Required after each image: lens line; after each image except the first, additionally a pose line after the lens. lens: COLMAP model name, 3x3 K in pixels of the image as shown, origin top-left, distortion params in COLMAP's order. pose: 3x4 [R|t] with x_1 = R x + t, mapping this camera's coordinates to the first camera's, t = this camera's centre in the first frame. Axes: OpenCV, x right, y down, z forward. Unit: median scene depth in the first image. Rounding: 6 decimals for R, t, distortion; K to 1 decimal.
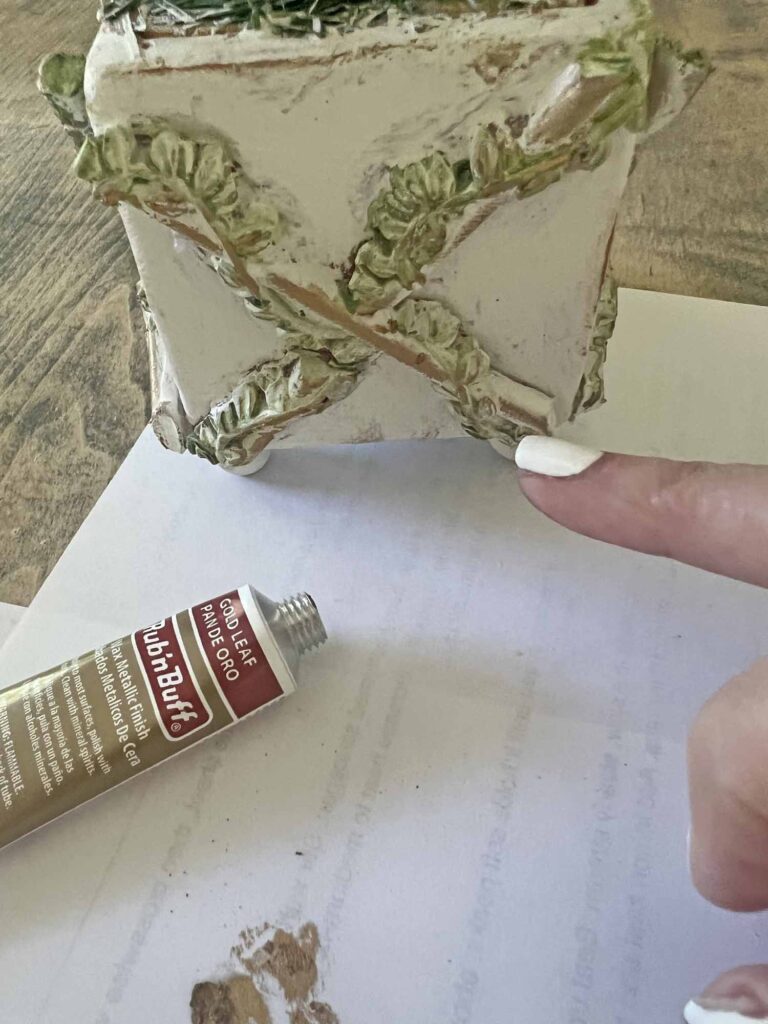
lens RADIAL K [[771.5, 0, 325.3], [0, 771.5, 511.2], [0, 0, 1]] dist [-0.012161, -0.012081]
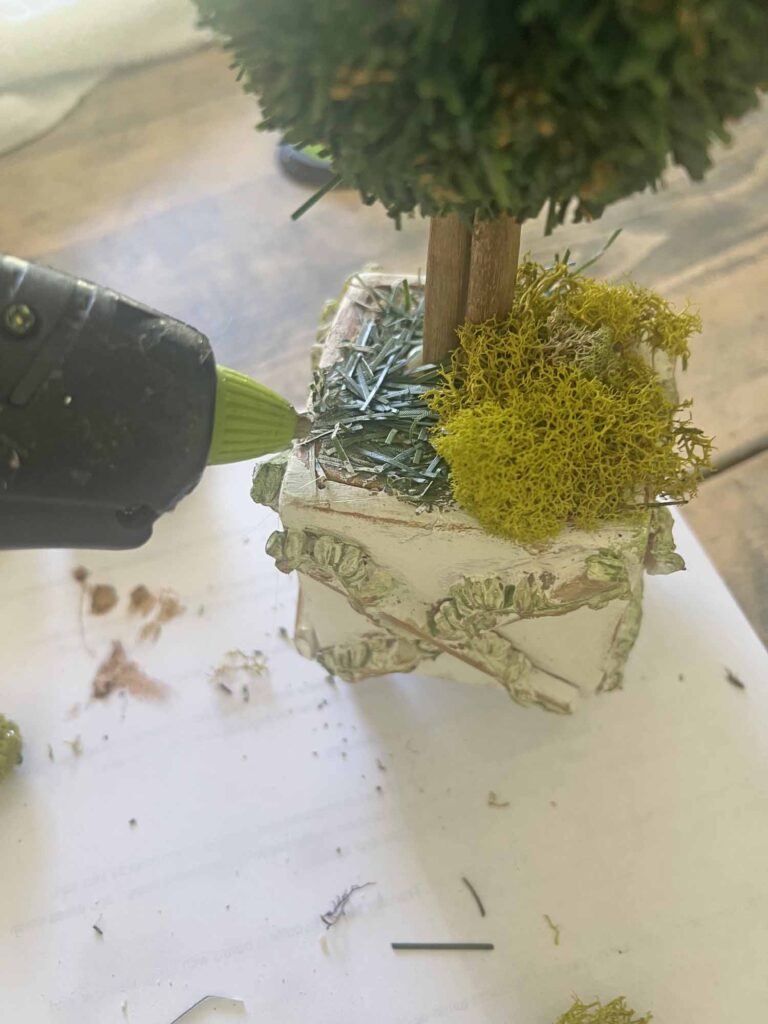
lens RADIAL K [[787.8, 0, 369.3], [0, 787.8, 511.3], [0, 0, 1]] dist [0.033591, -0.074889]
pose [[0.979766, 0.161192, -0.118637, 0.059809], [-0.156165, 0.986435, 0.050577, -0.606394], [0.125181, -0.031026, 0.991649, -0.555357]]
